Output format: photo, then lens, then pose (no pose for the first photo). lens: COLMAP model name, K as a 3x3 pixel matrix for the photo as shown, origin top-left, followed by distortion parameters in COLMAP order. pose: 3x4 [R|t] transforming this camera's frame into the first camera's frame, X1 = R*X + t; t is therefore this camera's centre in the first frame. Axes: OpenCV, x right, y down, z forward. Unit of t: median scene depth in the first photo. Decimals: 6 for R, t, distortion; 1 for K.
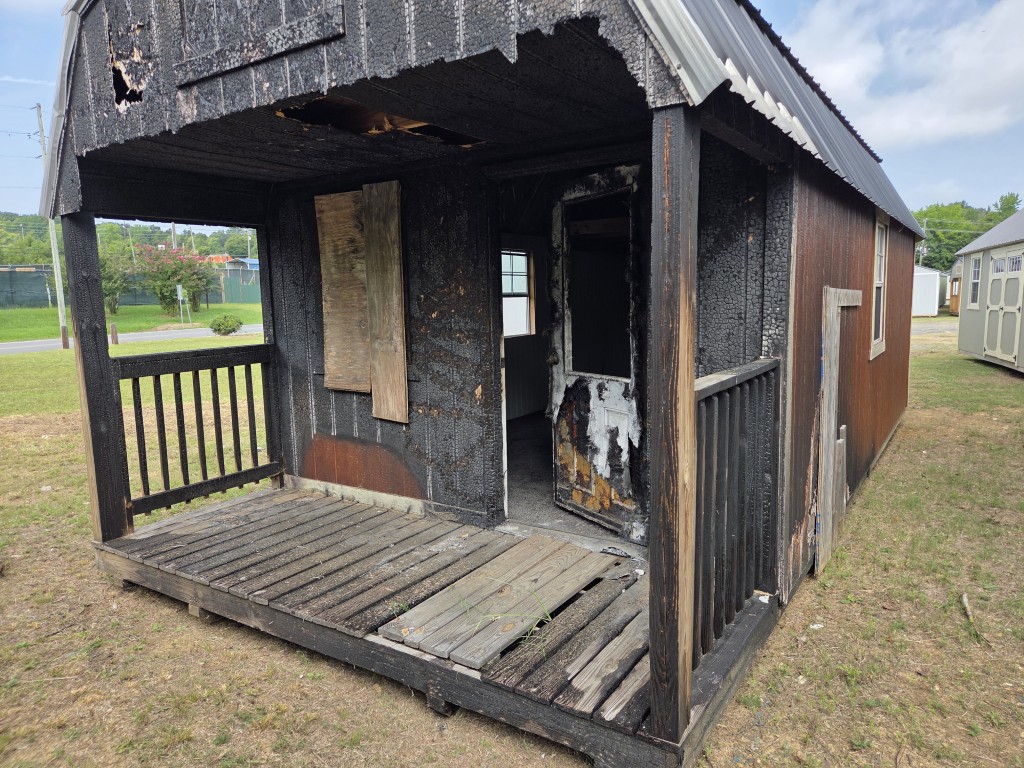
lens RADIAL K [[679.3, 0, 513.1], [0, 679.3, 376.9], [0, 0, 1]] dist [0.094991, -0.100492]
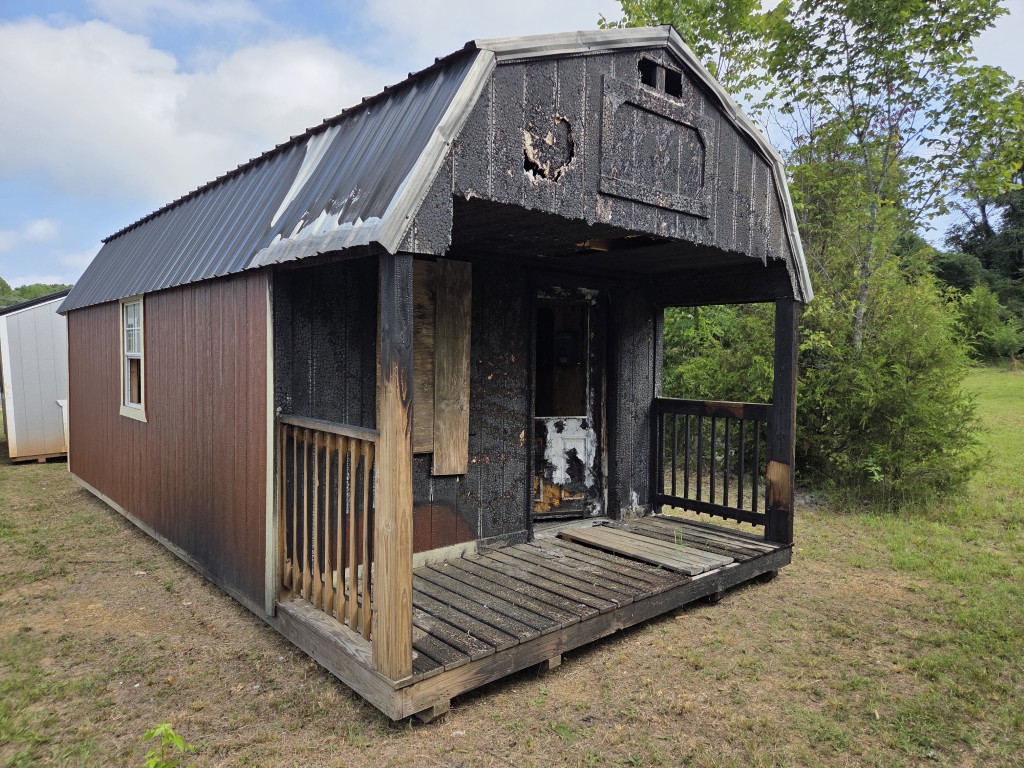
lens RADIAL K [[679.3, 0, 513.1], [0, 679.3, 376.9], [0, 0, 1]] dist [0.094991, -0.100492]
pose [[0.259577, 0.000570, 0.965722, -1.242638], [0.096735, 0.994955, -0.026589, -0.054370], [-0.960865, 0.100321, 0.258212, 0.636343]]
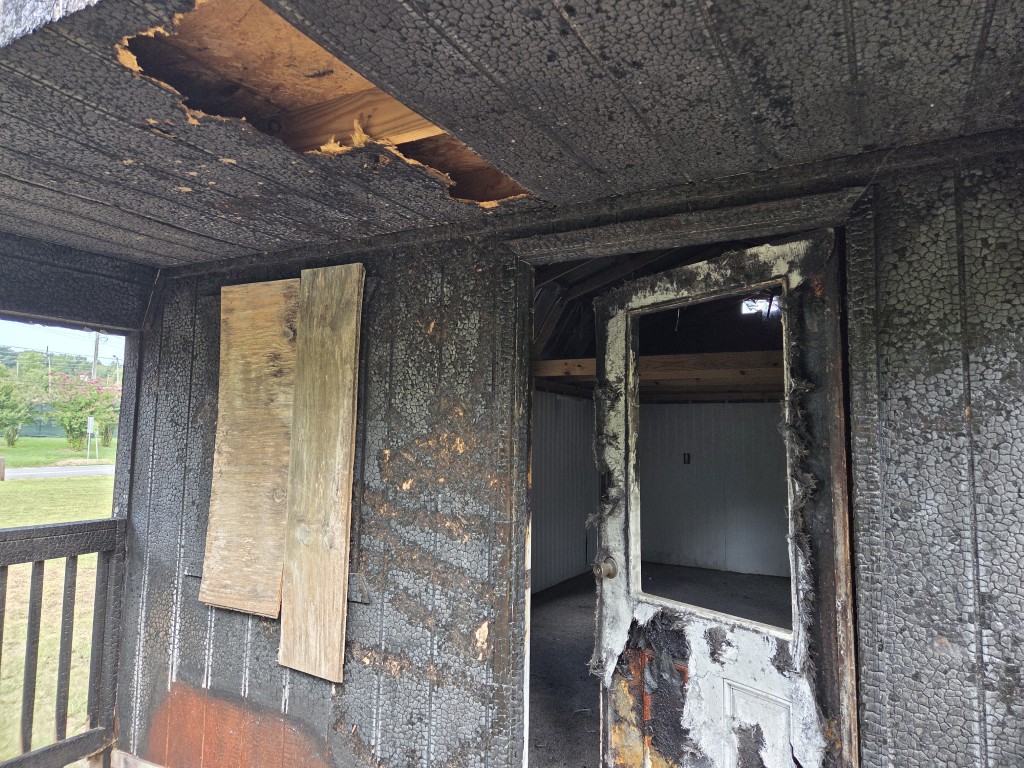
lens RADIAL K [[679.3, 0, 513.1], [0, 679.3, 376.9], [0, 0, 1]] dist [0.094991, -0.100492]
pose [[0.994782, 0.048997, 0.089491, -0.080861], [-0.028948, 0.976639, -0.212930, -0.059261], [-0.097833, 0.209228, 0.972961, 0.403427]]
